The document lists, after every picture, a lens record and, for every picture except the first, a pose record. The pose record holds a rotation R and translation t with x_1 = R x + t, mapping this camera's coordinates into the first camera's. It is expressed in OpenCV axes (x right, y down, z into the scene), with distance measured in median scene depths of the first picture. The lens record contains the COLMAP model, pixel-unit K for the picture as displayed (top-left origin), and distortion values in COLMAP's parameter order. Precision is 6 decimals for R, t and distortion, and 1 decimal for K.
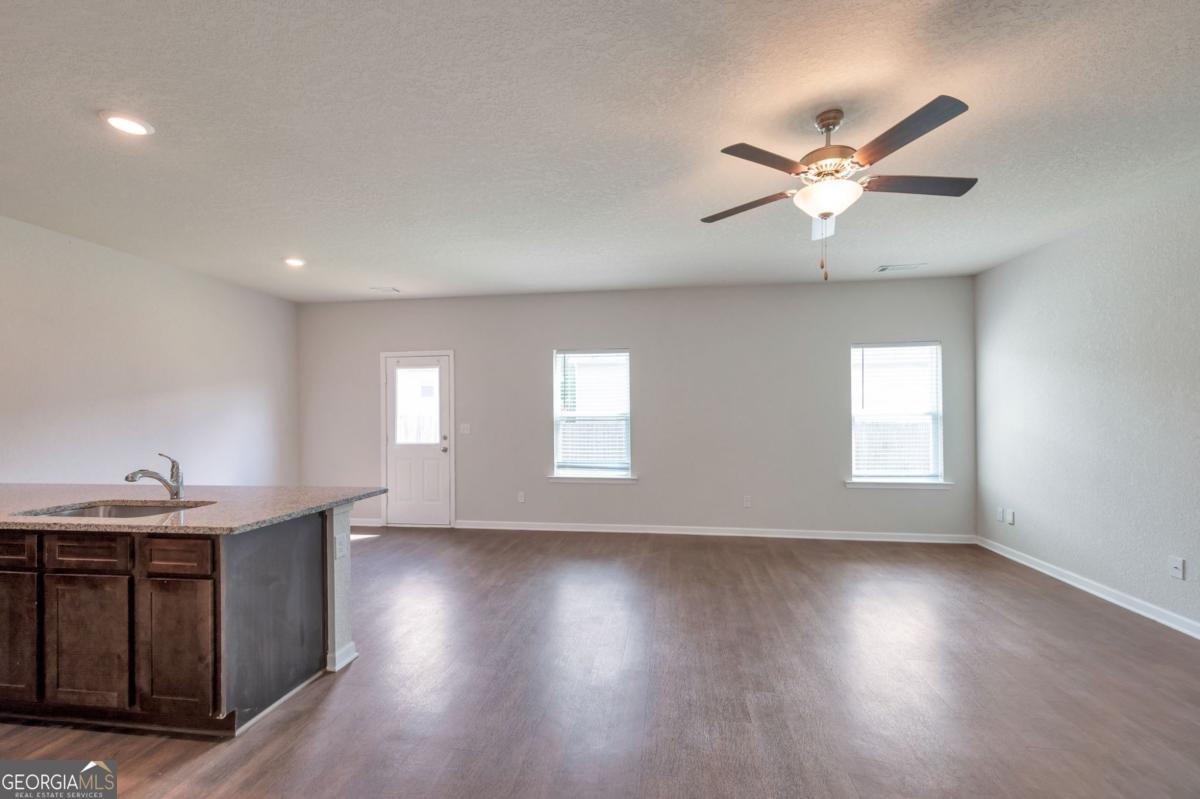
lens RADIAL K [[482.1, 0, 596.0], [0, 482.1, 407.4], [0, 0, 1]] dist [0.001286, 0.000246]
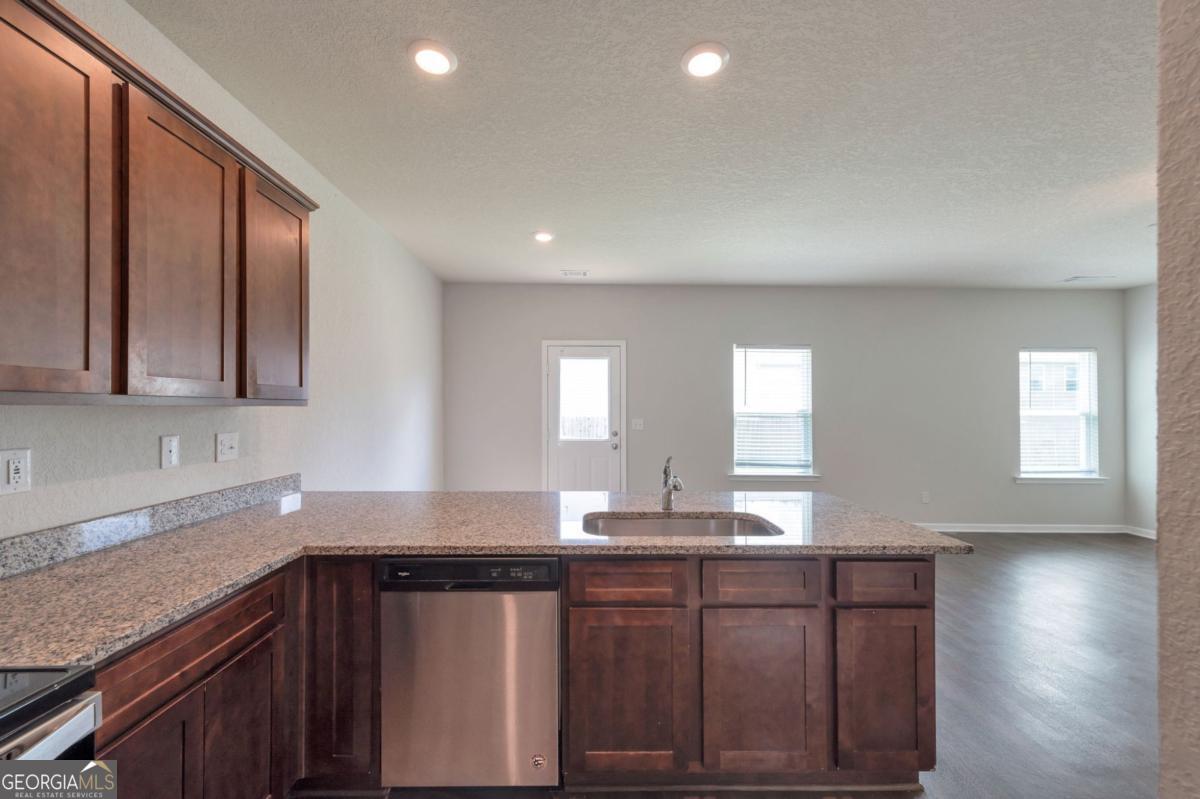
lens RADIAL K [[481.2, 0, 599.6], [0, 481.2, 402.2], [0, 0, 1]] dist [0.001367, -0.000123]
pose [[0.988429, 0.014599, 0.150979, -0.529556], [-0.014885, 0.999889, 0.000760, 0.001215], [-0.150951, -0.002999, 0.988537, 0.087985]]
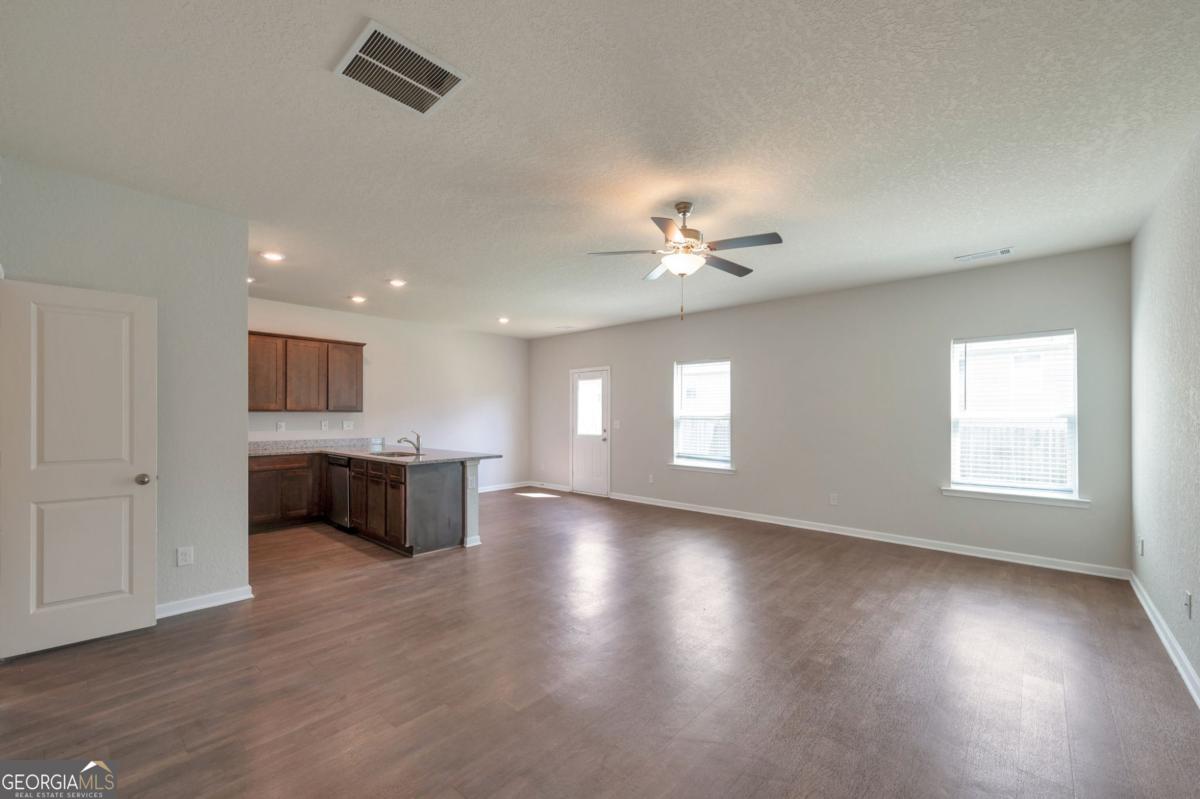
lens RADIAL K [[481.2, 0, 599.6], [0, 481.2, 402.2], [0, 0, 1]] dist [0.001367, -0.000123]
pose [[0.823706, -0.007988, -0.566962, 0.483220], [0.001909, 0.999934, -0.011314, -0.002748], [0.567015, 0.008237, 0.823667, -0.136126]]
